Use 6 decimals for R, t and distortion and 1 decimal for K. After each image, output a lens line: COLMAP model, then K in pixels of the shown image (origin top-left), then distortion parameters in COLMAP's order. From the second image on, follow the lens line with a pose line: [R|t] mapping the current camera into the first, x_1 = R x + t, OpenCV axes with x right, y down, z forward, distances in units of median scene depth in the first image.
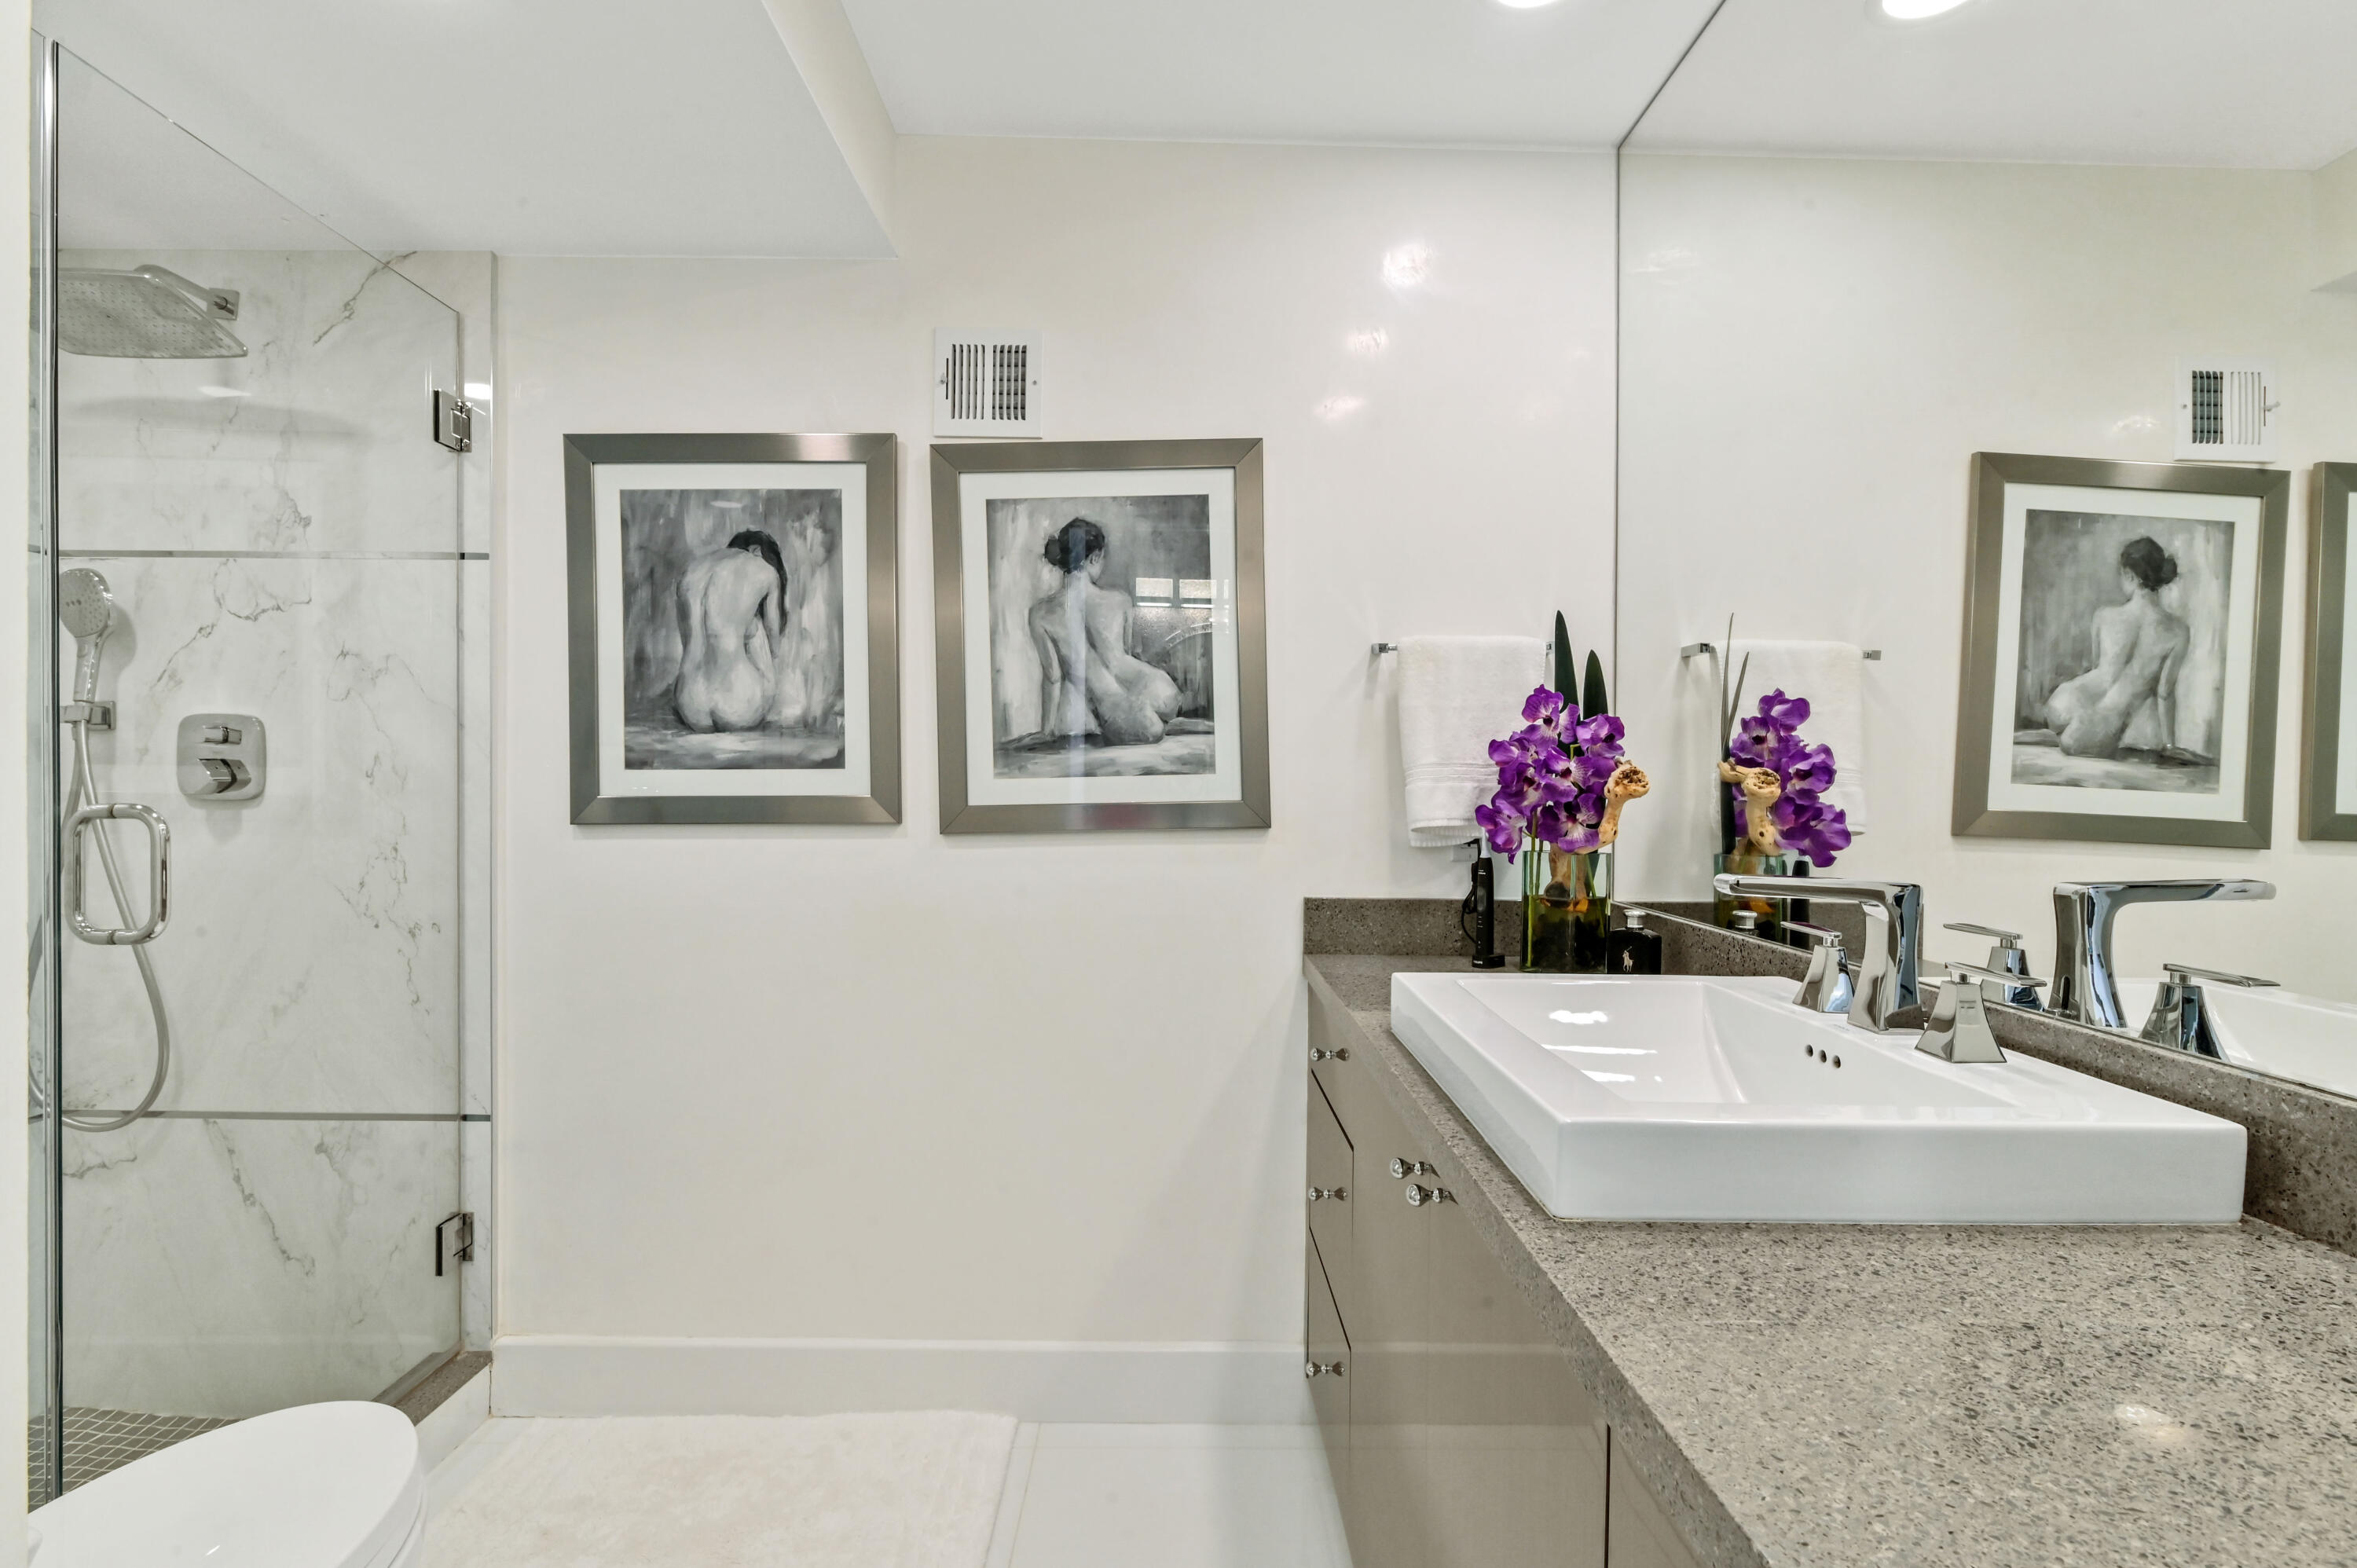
lens RADIAL K [[1105.2, 0, 1178.5], [0, 1105.2, 784.0], [0, 0, 1]] dist [-0.004712, -0.001162]
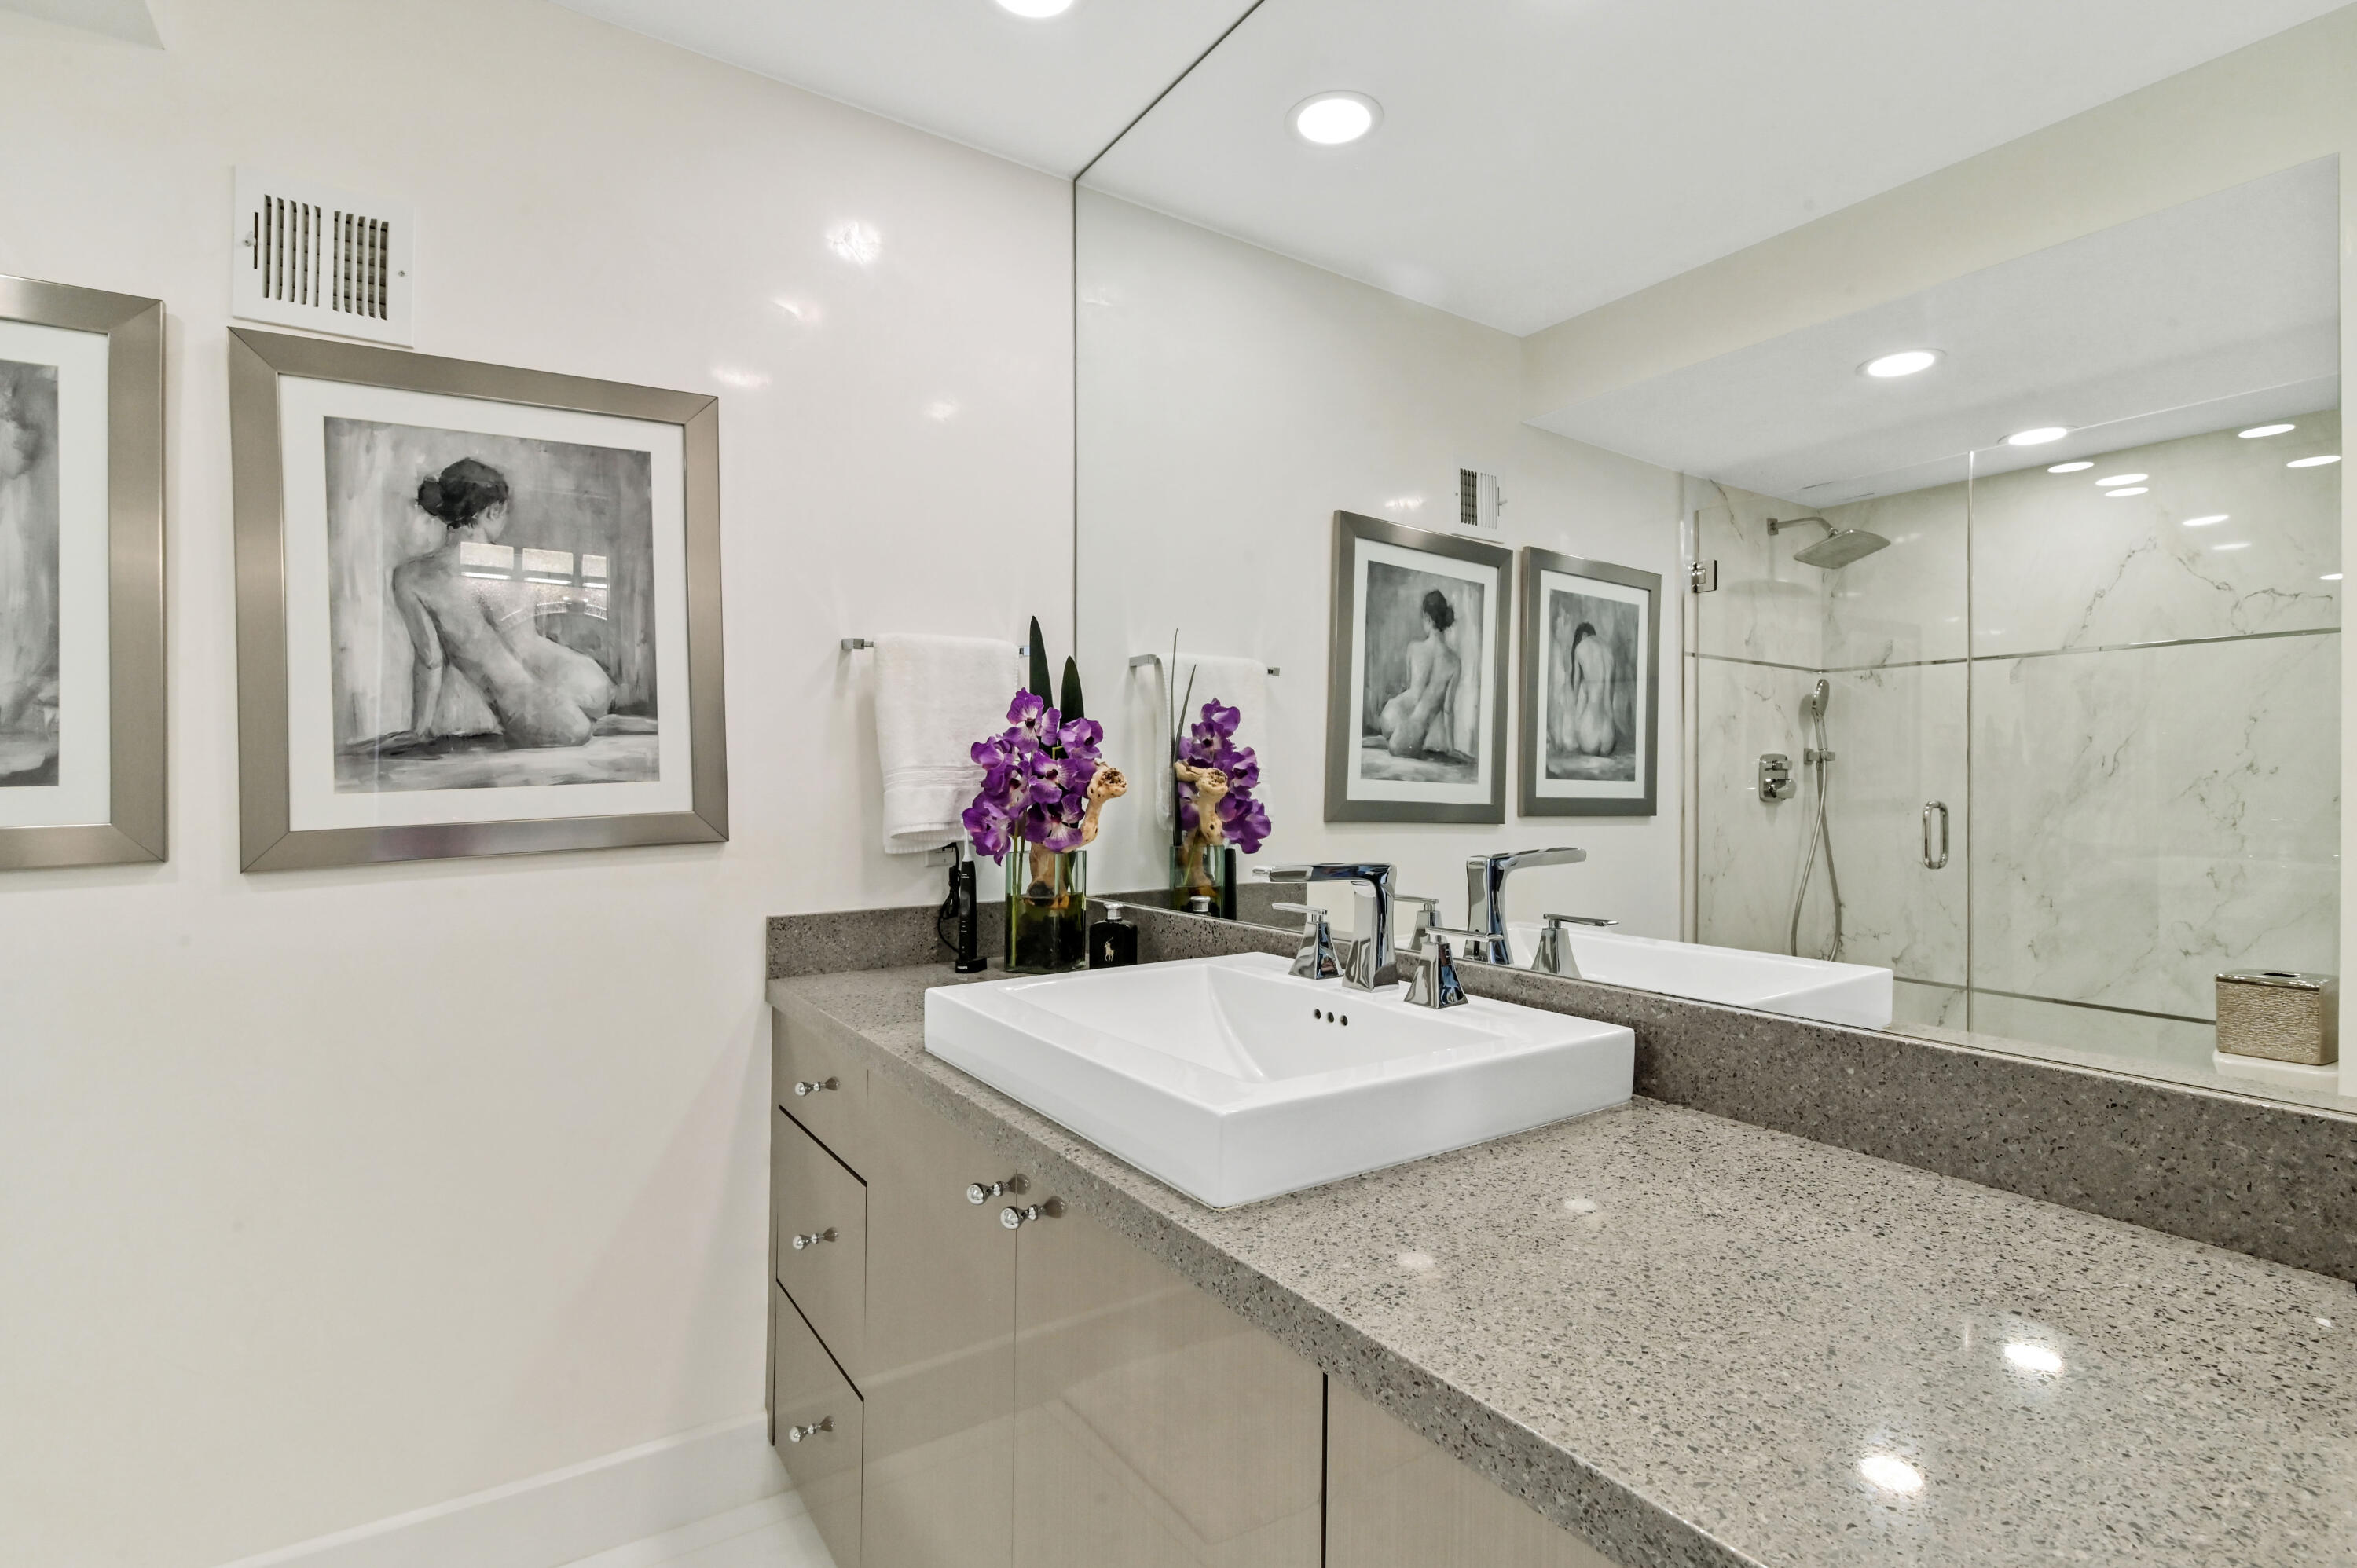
lens RADIAL K [[1103.6, 0, 1150.4], [0, 1103.6, 785.1], [0, 0, 1]] dist [-0.001171, -0.000586]
pose [[0.836880, -0.017263, 0.547114, -0.130664], [0.017181, 0.999839, 0.005268, -0.004056], [-0.547117, 0.004992, 0.837041, 0.084231]]
